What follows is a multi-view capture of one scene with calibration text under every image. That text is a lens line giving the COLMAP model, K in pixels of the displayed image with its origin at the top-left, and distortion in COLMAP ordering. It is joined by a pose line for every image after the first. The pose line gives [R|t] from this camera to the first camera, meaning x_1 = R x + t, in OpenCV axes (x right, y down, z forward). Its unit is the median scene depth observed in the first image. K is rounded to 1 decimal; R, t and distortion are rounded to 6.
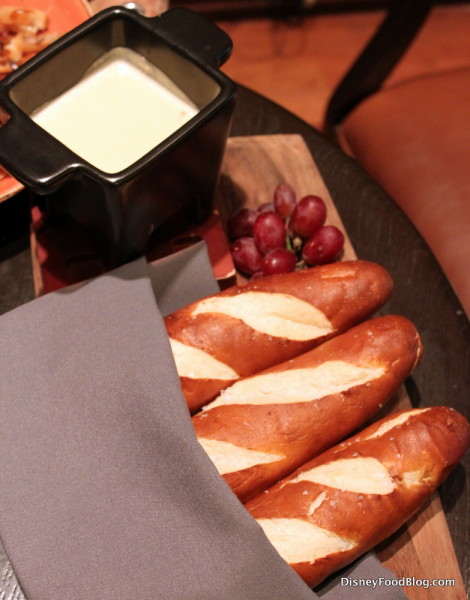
lens RADIAL K [[968.6, 0, 203.2], [0, 968.6, 301.3], [0, 0, 1]] dist [-0.000607, 0.000000]
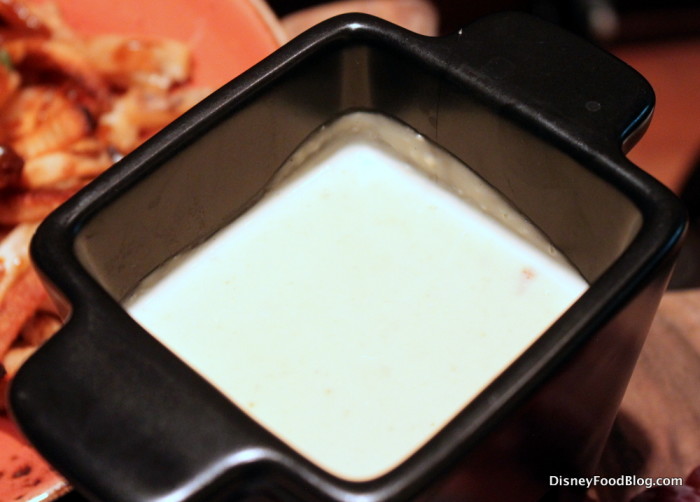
lens RADIAL K [[1373.5, 0, 350.4], [0, 1373.5, 251.0], [0, 0, 1]] dist [-0.094562, 0.000000]
pose [[0.997942, -0.026998, -0.058155, -0.058437], [0.018001, 0.988519, -0.150021, -0.120511], [0.061538, 0.148665, 0.986971, 0.447326]]
